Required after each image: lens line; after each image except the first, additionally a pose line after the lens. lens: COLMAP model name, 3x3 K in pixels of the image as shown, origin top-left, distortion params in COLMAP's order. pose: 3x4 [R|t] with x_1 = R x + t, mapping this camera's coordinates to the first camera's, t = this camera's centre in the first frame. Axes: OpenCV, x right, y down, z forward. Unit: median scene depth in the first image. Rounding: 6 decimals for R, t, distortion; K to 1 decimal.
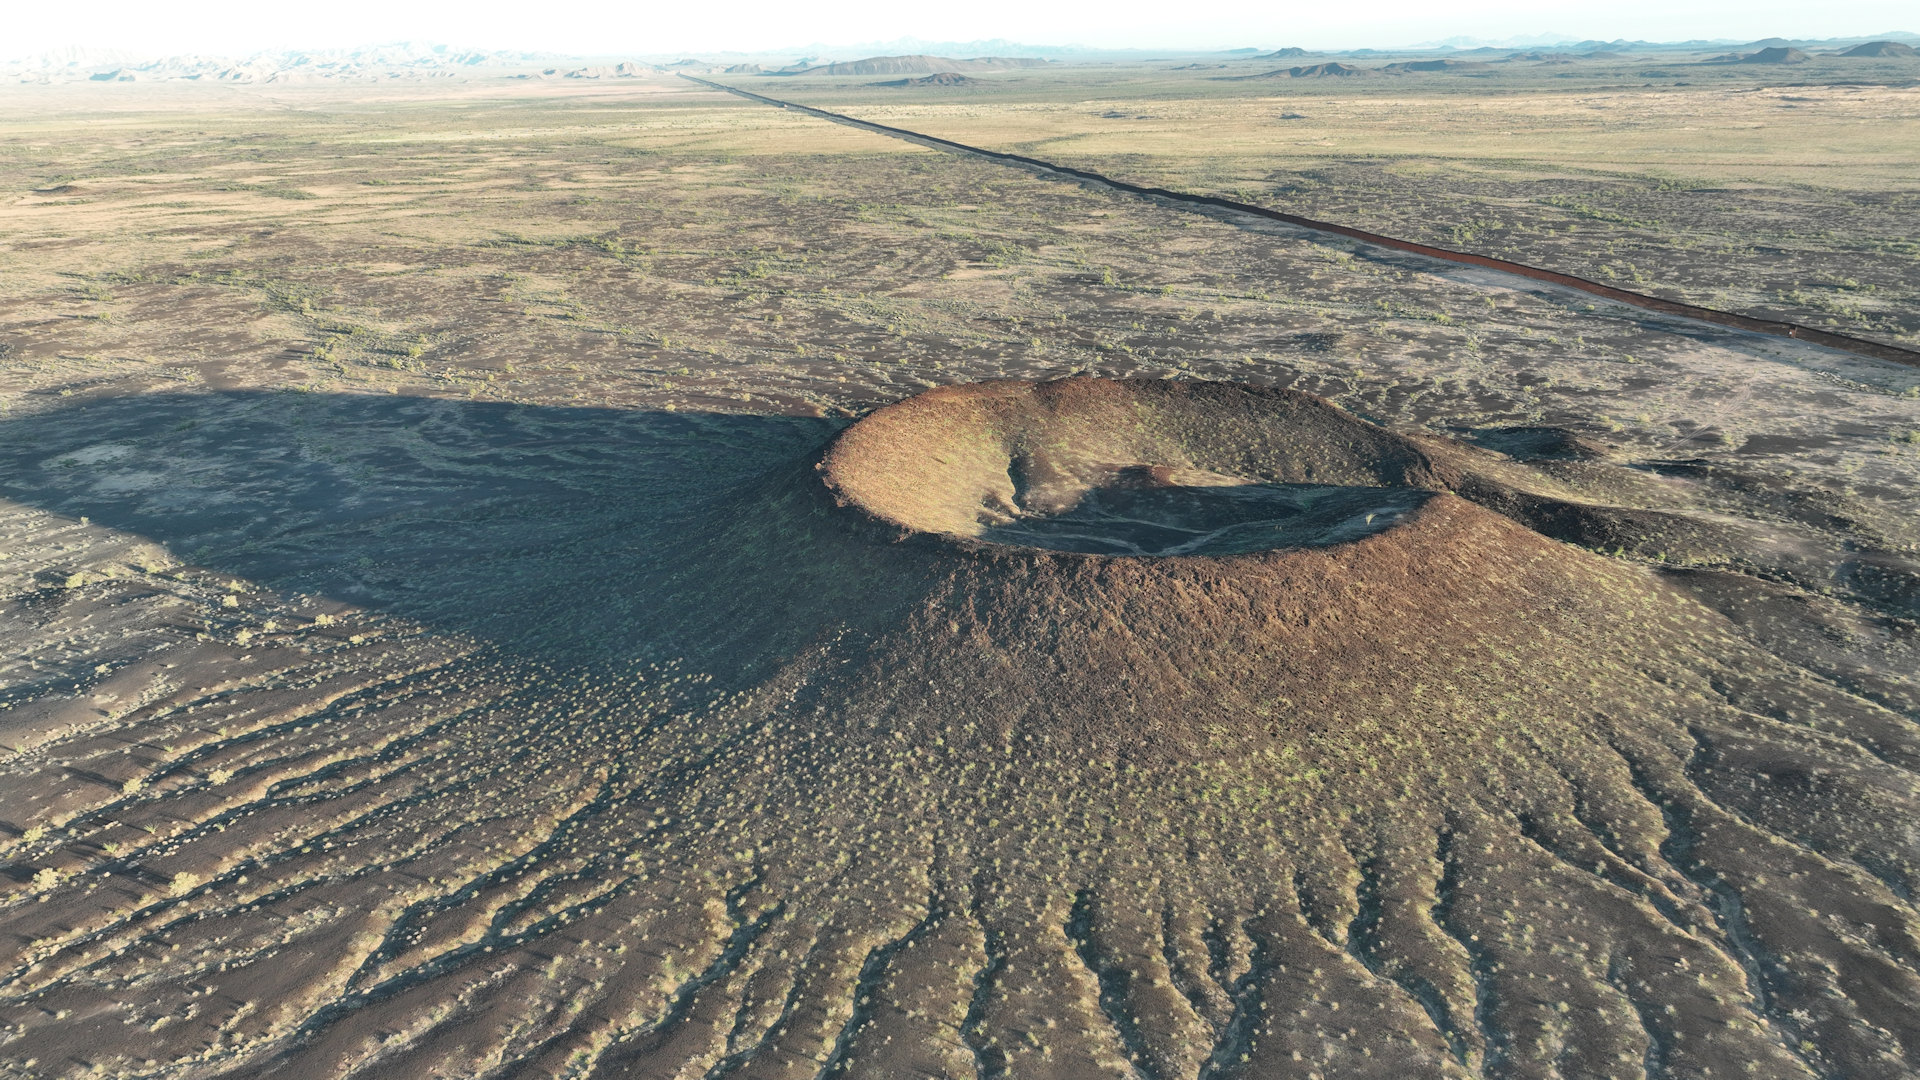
lens RADIAL K [[1335.2, 0, 960.0], [0, 1335.2, 540.0], [0, 0, 1]] dist [0.006271, 0.008805]
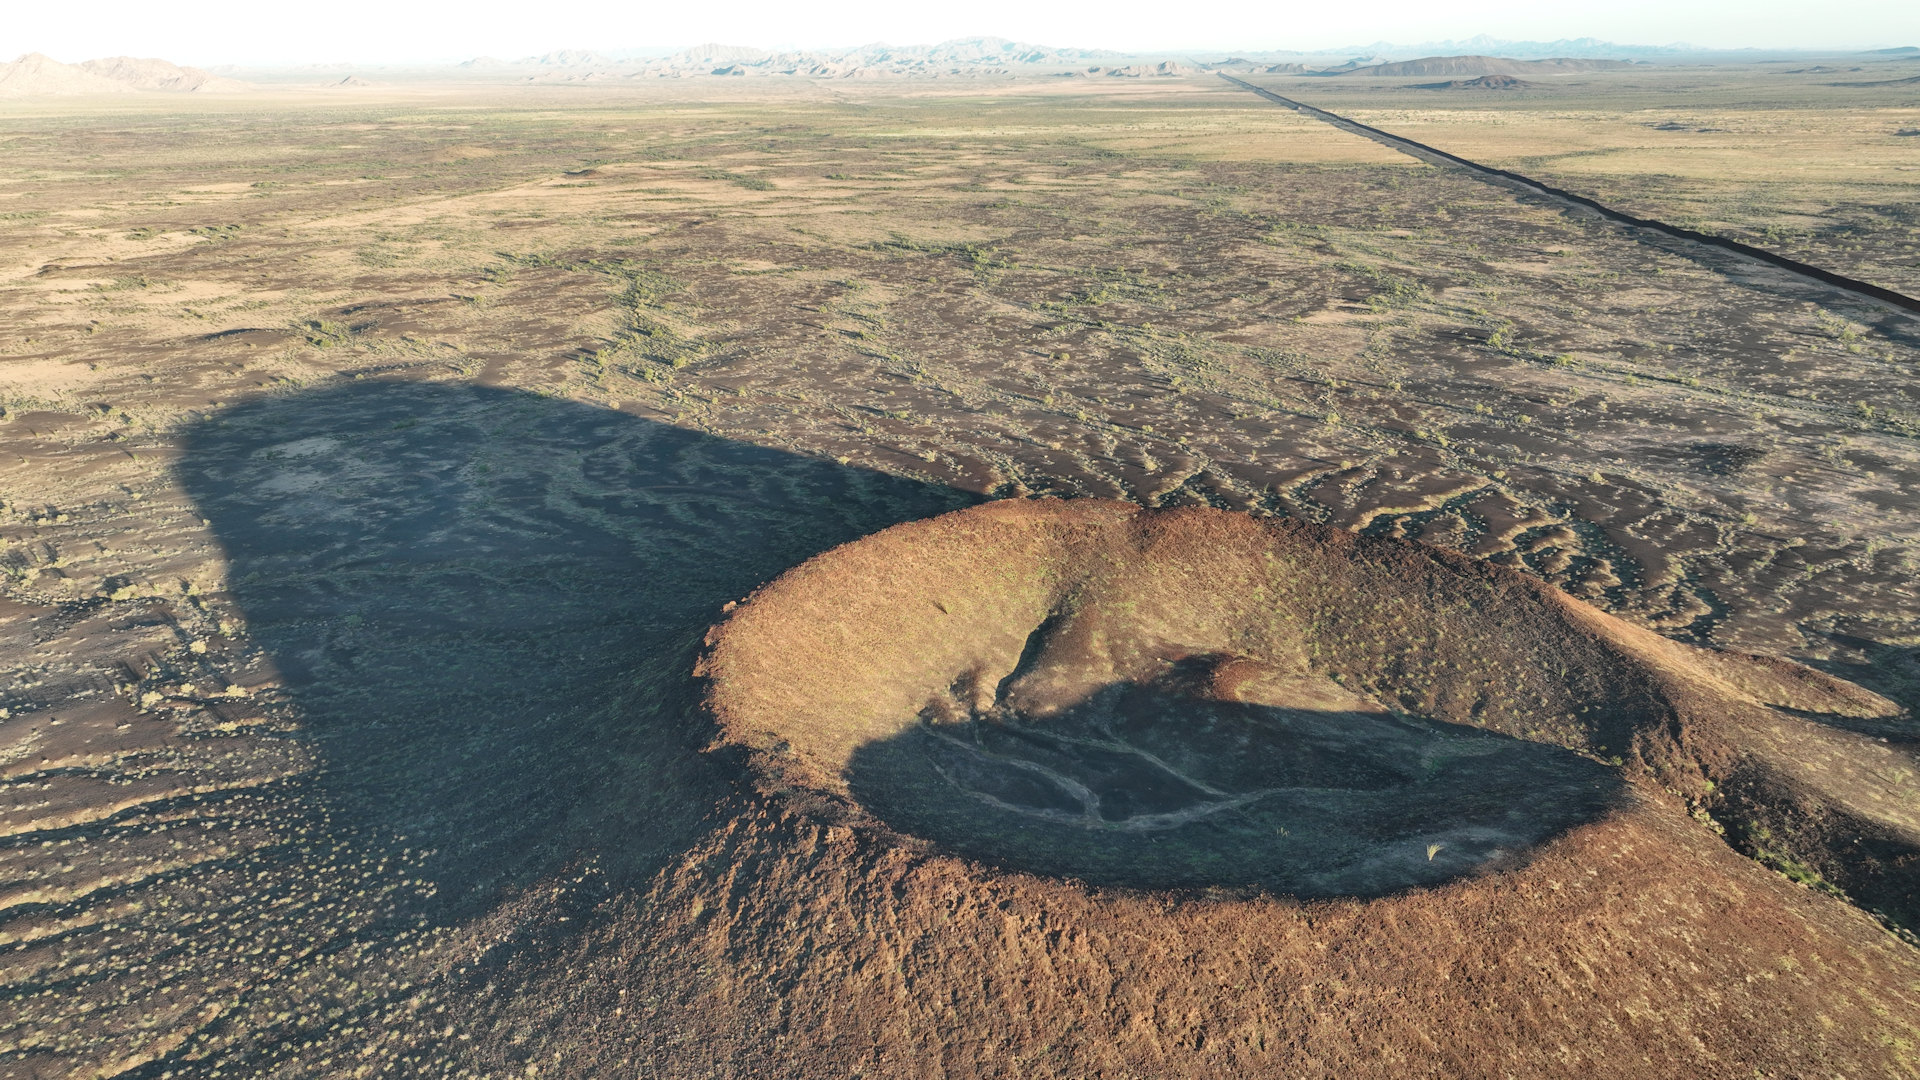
lens RADIAL K [[1335.2, 0, 960.0], [0, 1335.2, 540.0], [0, 0, 1]] dist [0.006271, 0.008805]
pose [[0.927458, 0.134414, -0.348933, 0.119317], [-0.134182, 0.990642, 0.024956, -0.055908], [0.349023, 0.023675, 0.936815, 0.143463]]
